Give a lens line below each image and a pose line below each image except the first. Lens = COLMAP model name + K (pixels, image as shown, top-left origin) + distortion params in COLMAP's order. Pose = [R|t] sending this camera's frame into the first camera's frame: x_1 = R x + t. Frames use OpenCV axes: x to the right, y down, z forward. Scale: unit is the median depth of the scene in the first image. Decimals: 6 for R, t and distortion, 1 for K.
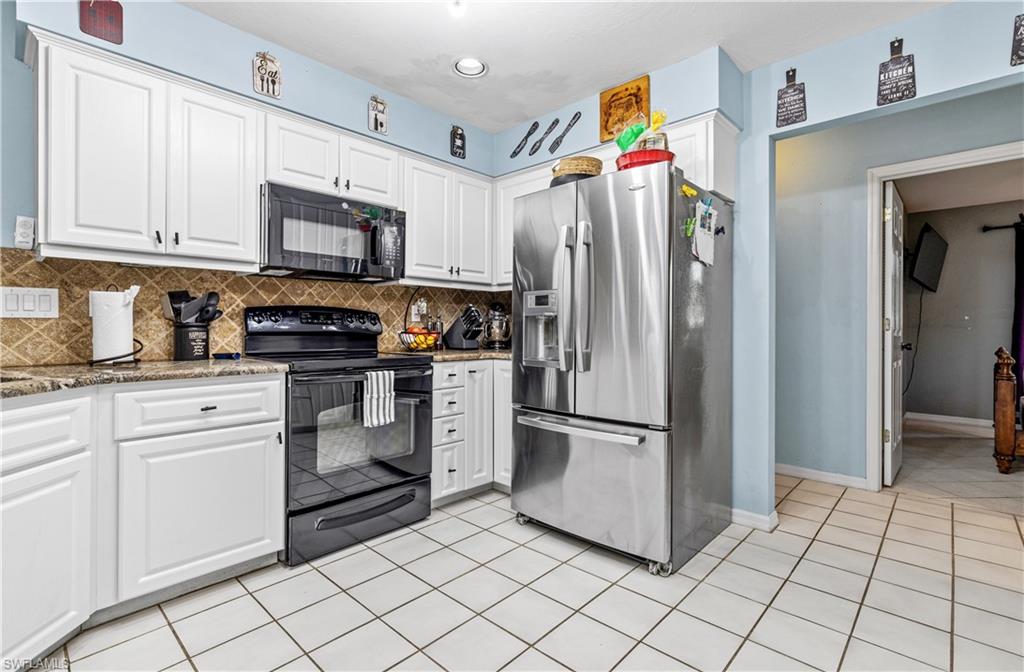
lens RADIAL K [[473.0, 0, 522.4], [0, 473.0, 331.4], [0, 0, 1]] dist [0.001280, 0.000993]
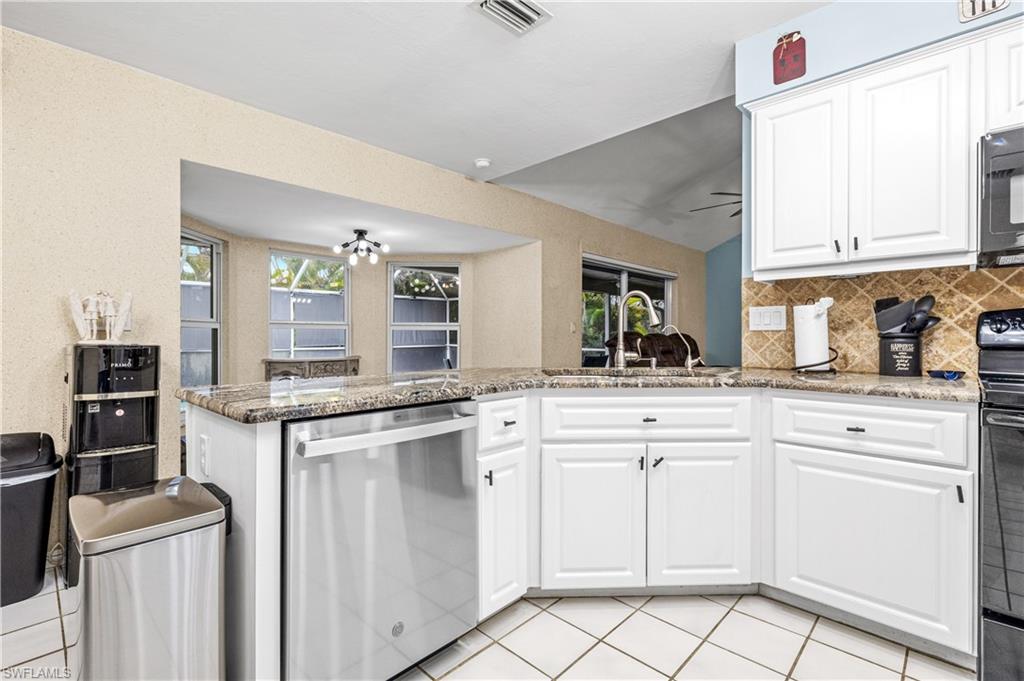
lens RADIAL K [[461.3, 0, 506.3], [0, 461.3, 337.9], [0, 0, 1]] dist [0.010171, -0.002098]
pose [[-0.023299, 0.003048, -0.999724, 0.200011], [-0.010965, 0.999934, 0.003304, -0.004599], [0.999668, 0.011039, -0.023264, 0.322414]]
